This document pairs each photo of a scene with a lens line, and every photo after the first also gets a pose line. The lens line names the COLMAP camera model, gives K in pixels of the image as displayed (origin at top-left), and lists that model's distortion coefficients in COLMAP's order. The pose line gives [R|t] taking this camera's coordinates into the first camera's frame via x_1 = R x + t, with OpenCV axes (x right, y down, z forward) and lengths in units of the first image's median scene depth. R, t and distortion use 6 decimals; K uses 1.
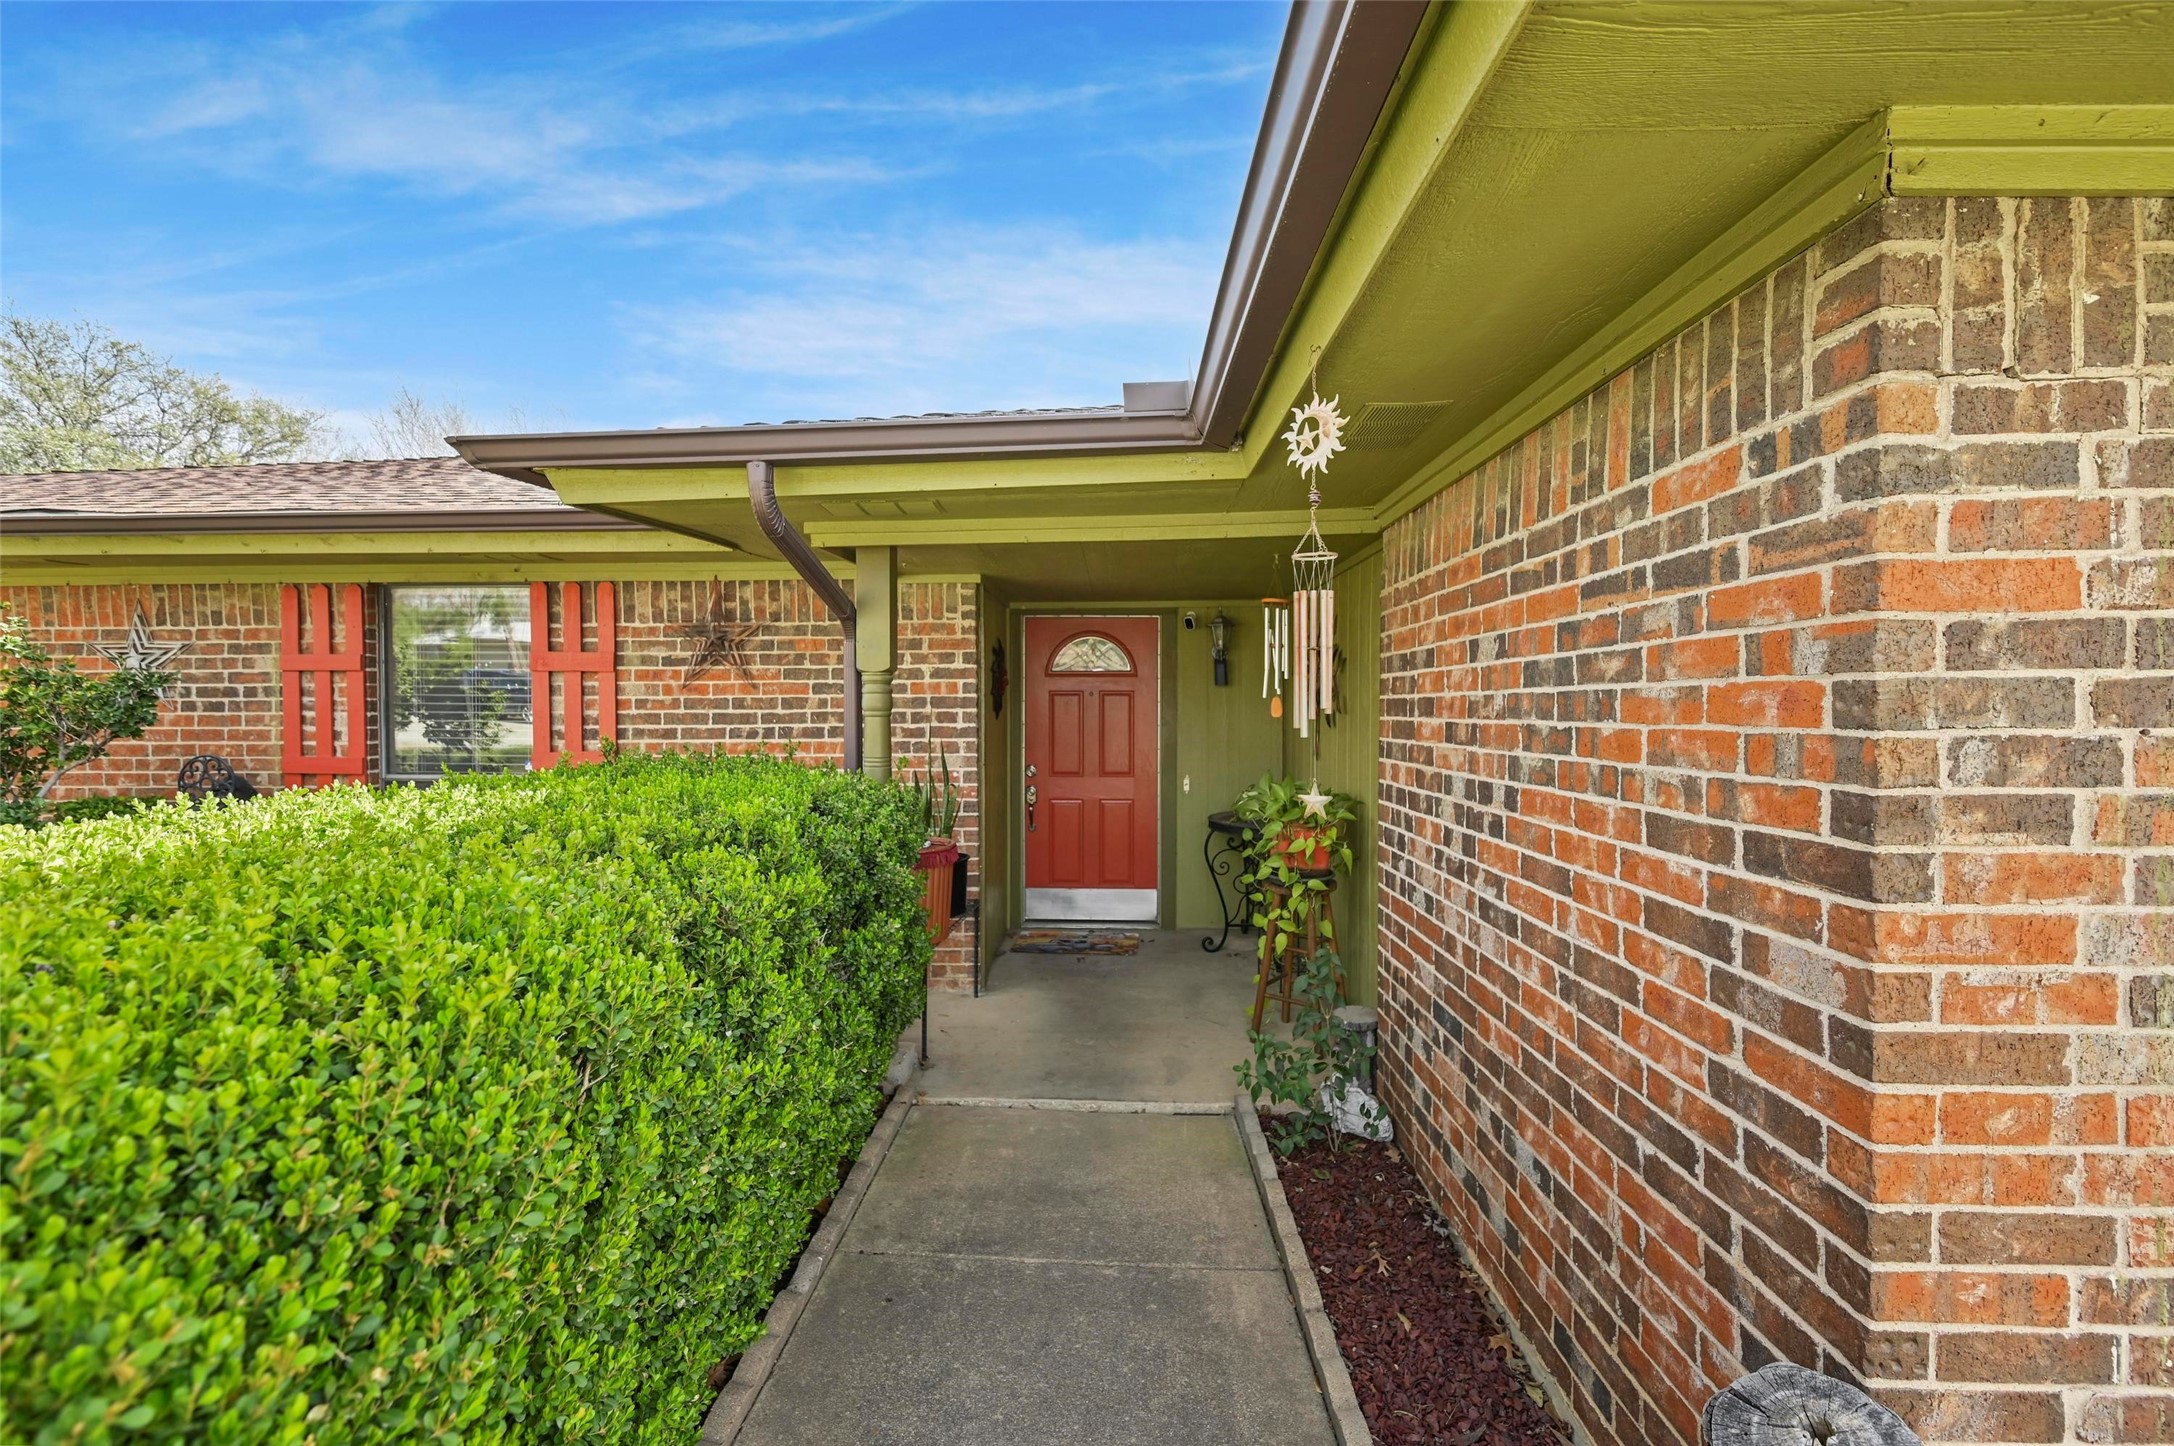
lens RADIAL K [[864.5, 0, 1083.1], [0, 864.5, 718.0], [0, 0, 1]] dist [-0.001285, -0.000157]
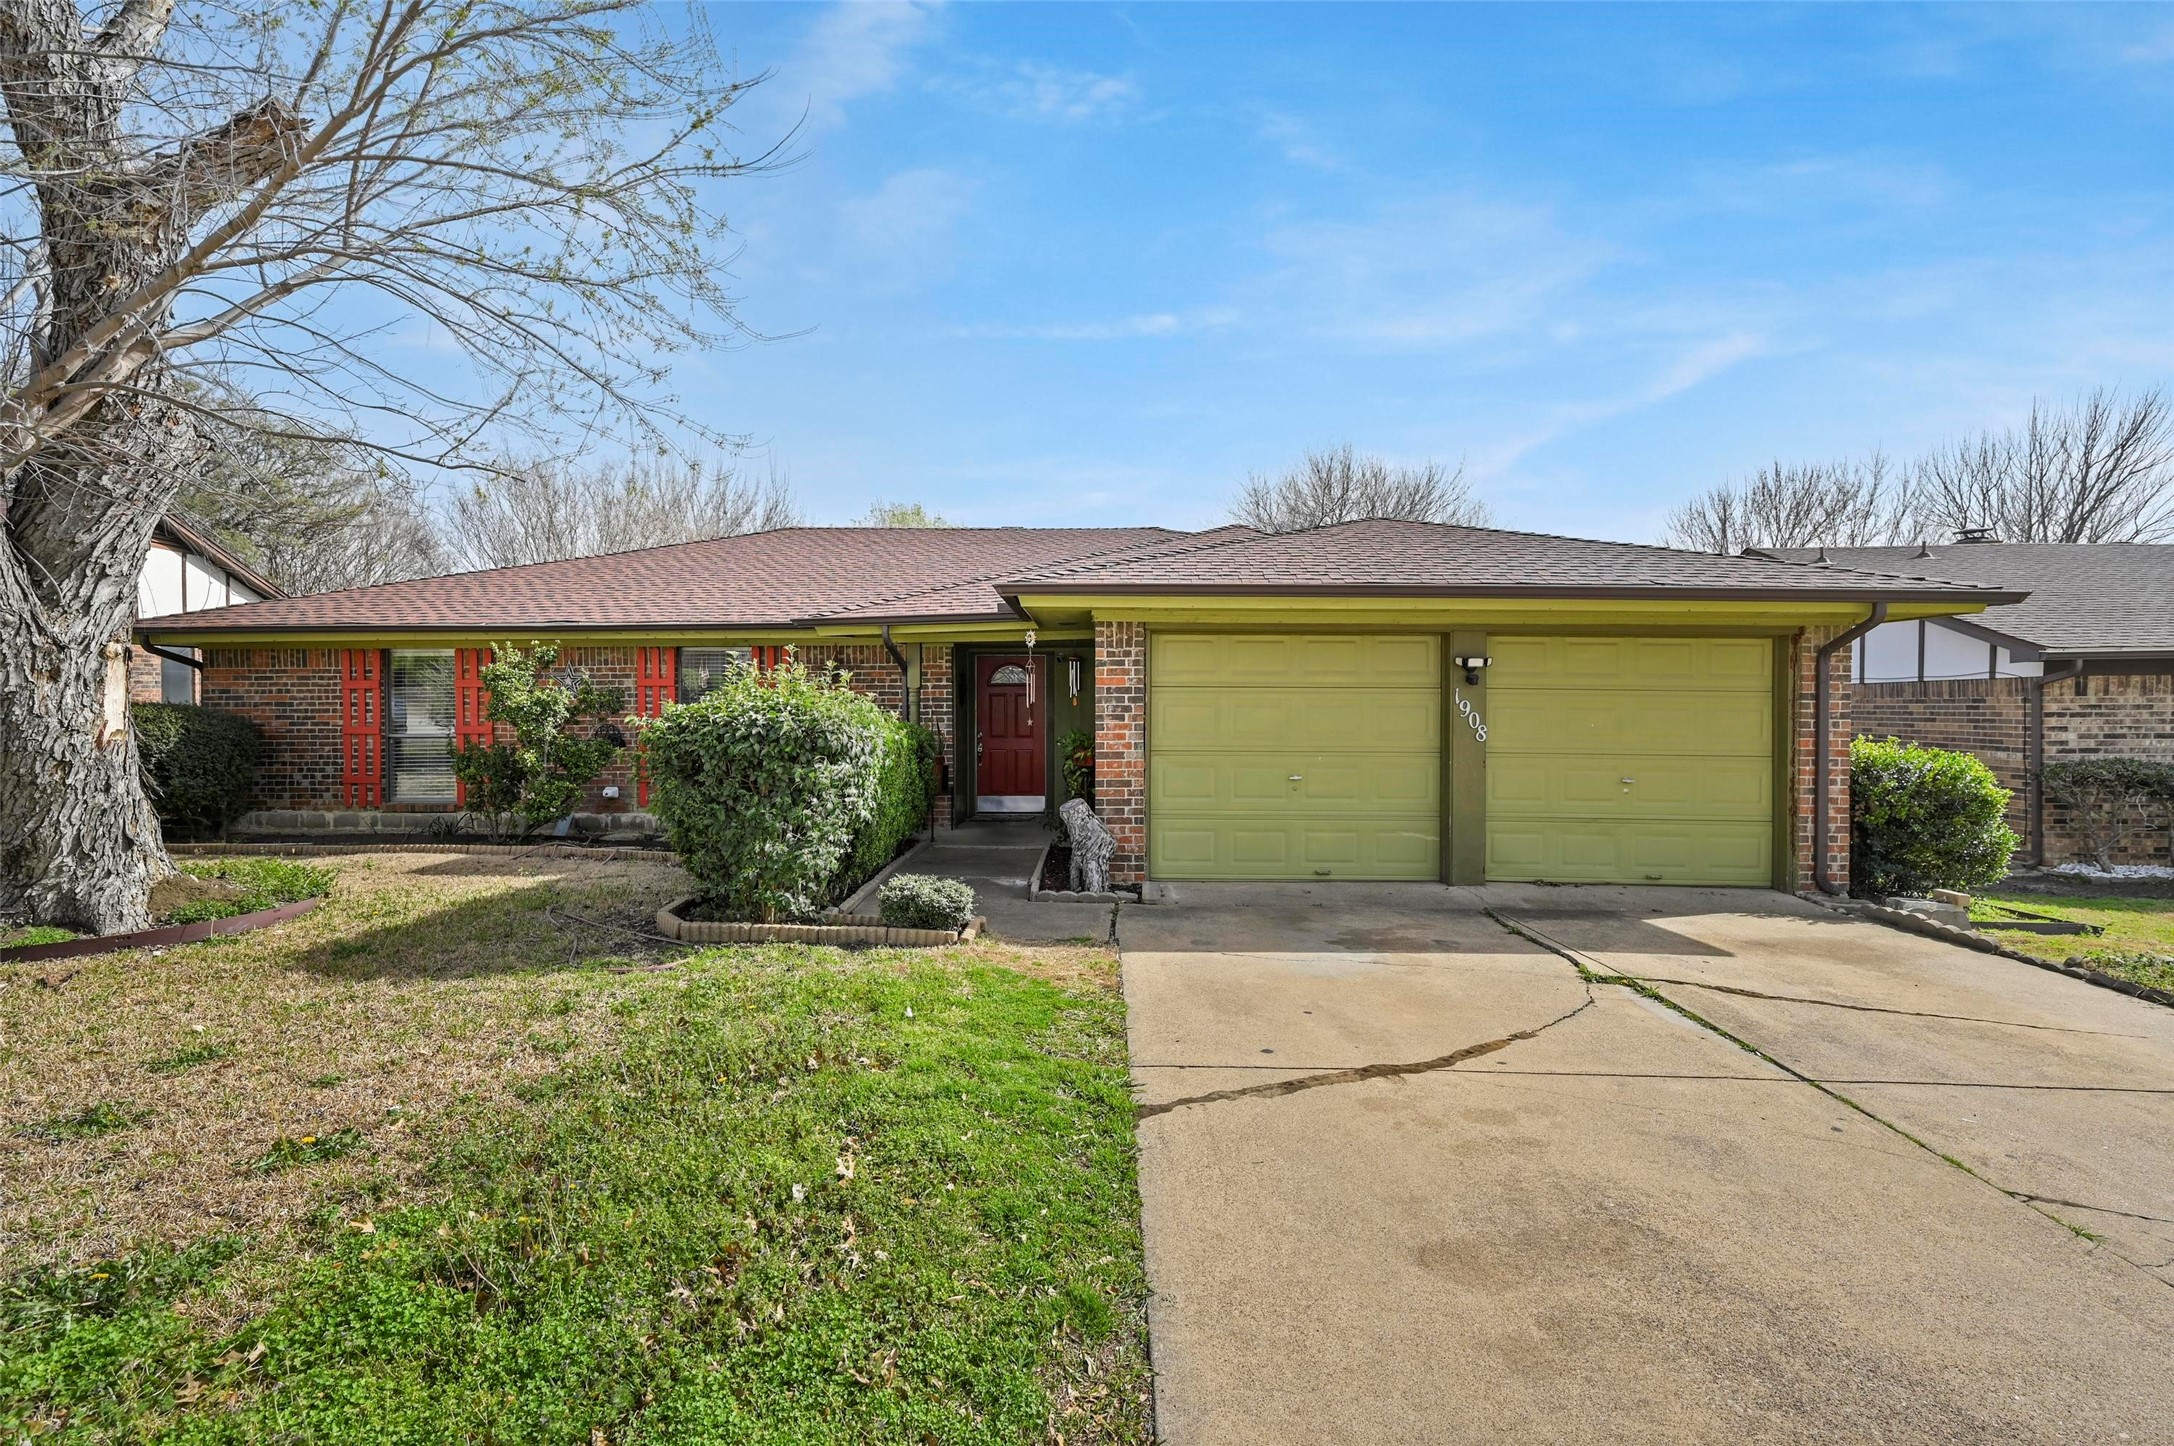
lens RADIAL K [[1047.5, 0, 1079.6], [0, 1047.5, 717.1], [0, 0, 1]] dist [-0.000945, -0.000285]
pose [[0.999991, -0.001607, 0.003853, 0.769773], [0.001615, 0.999997, -0.001831, 0.124357], [-0.003850, 0.001837, 0.999991, -6.727830]]
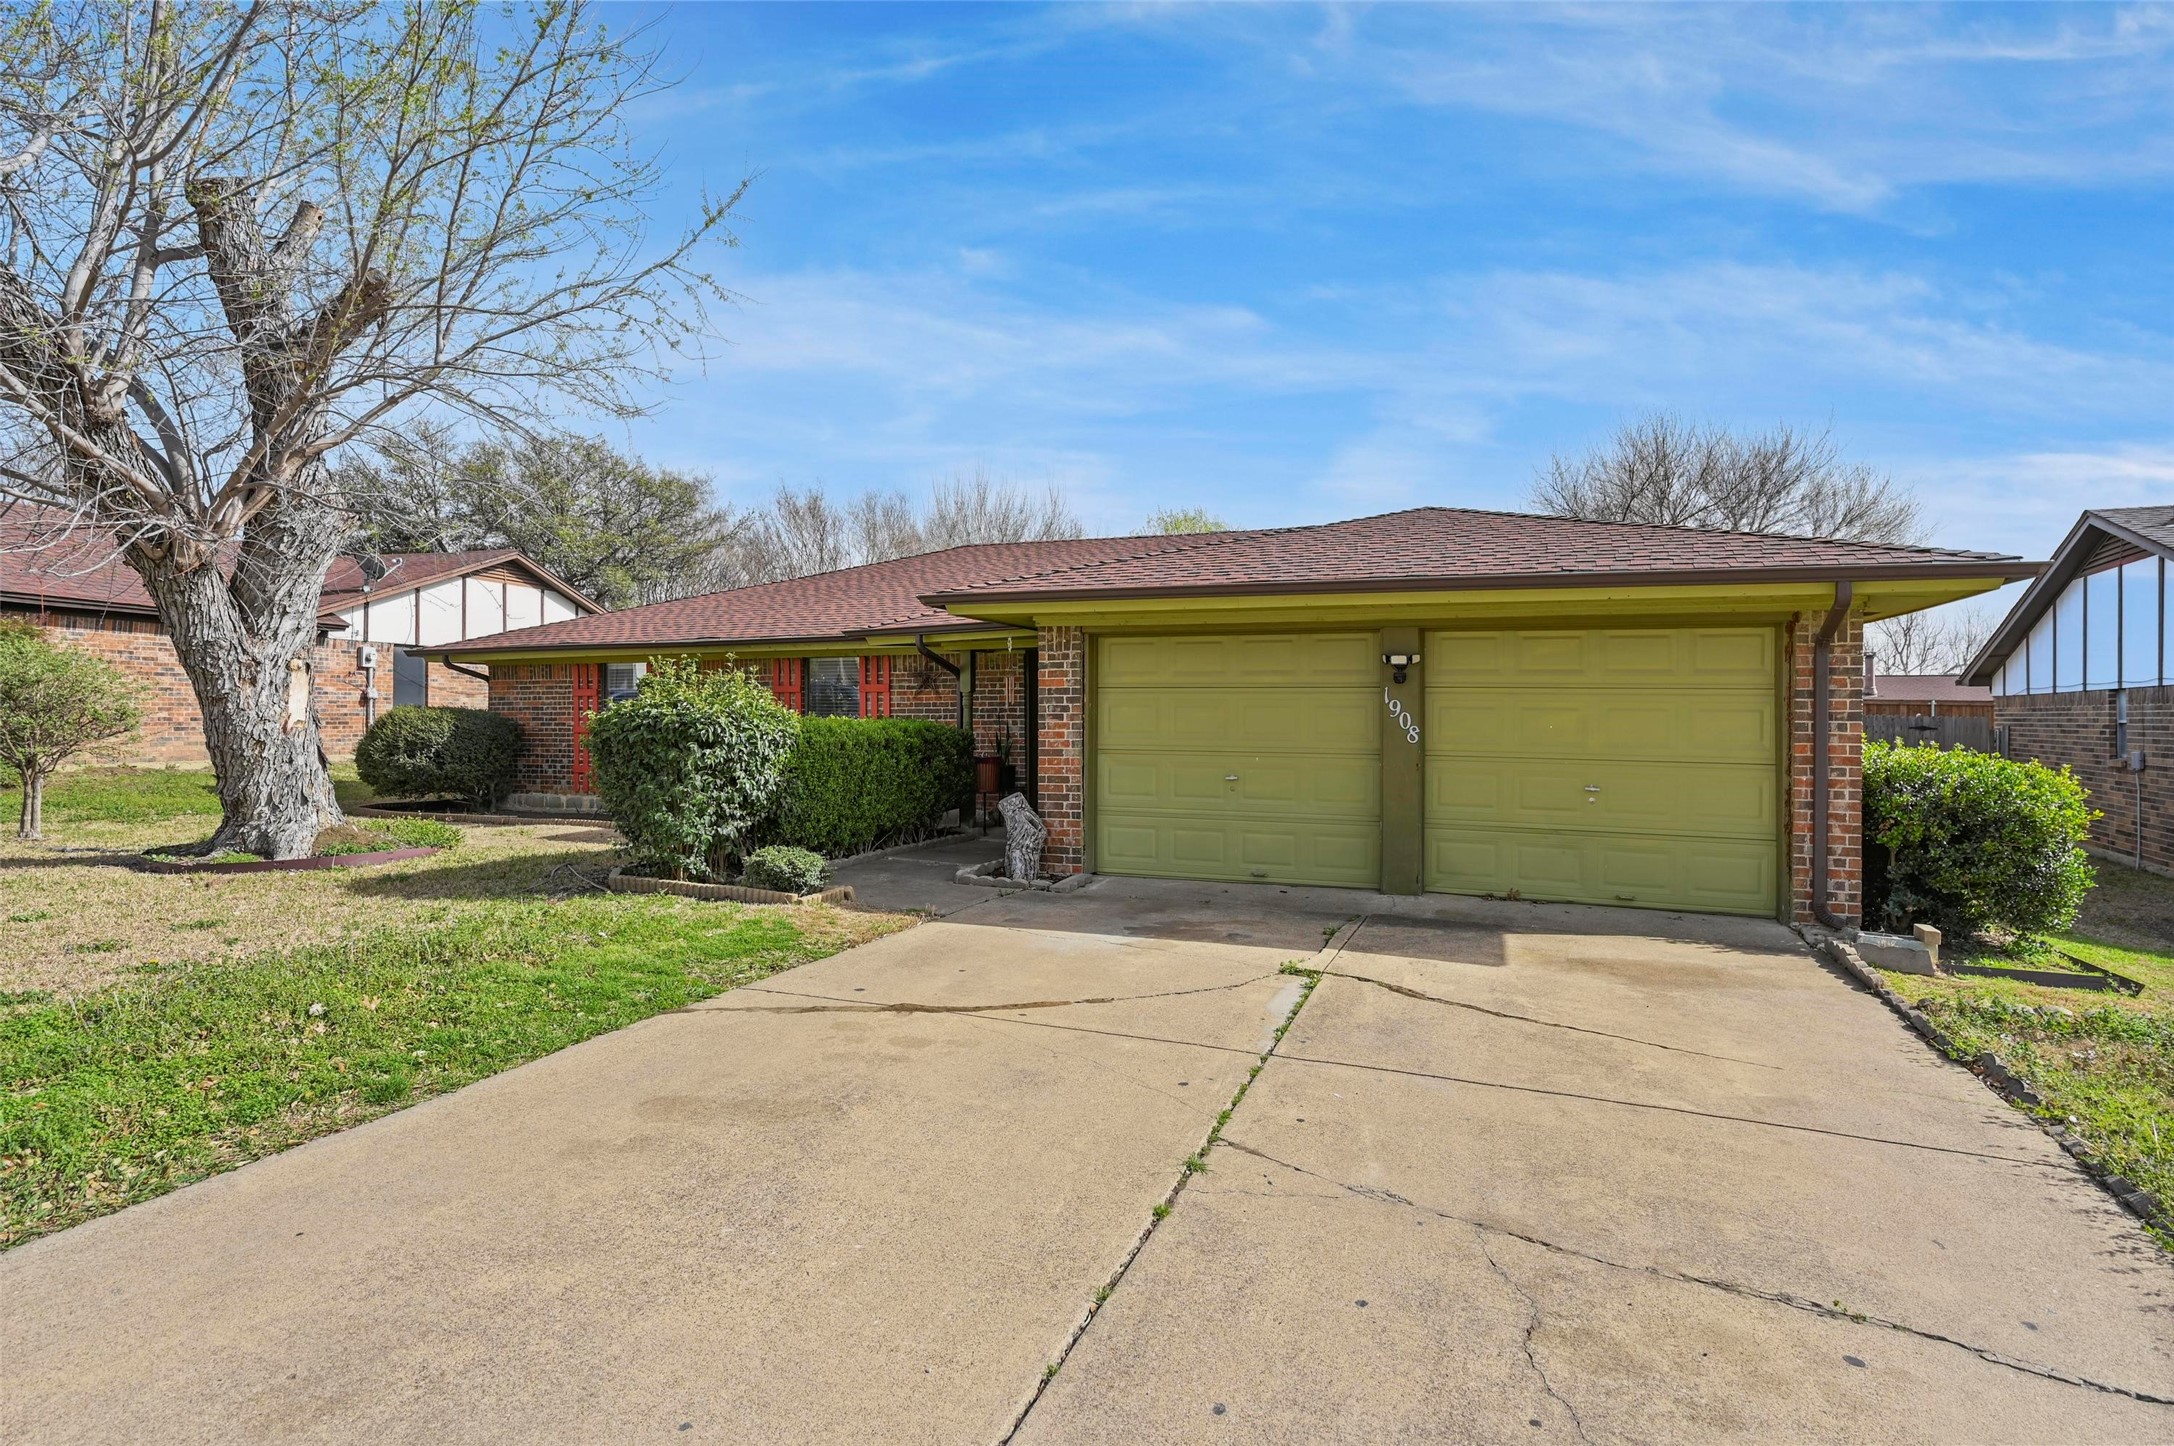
lens RADIAL K [[1122.9, 0, 1098.9], [0, 1122.9, 723.4], [0, 0, 1]] dist [-0.003132, -0.000839]
pose [[0.941876, 0.002292, -0.335952, 4.325038], [-0.005746, 0.999940, -0.009287, 0.243047], [0.335910, 0.010677, 0.941833, -7.142624]]
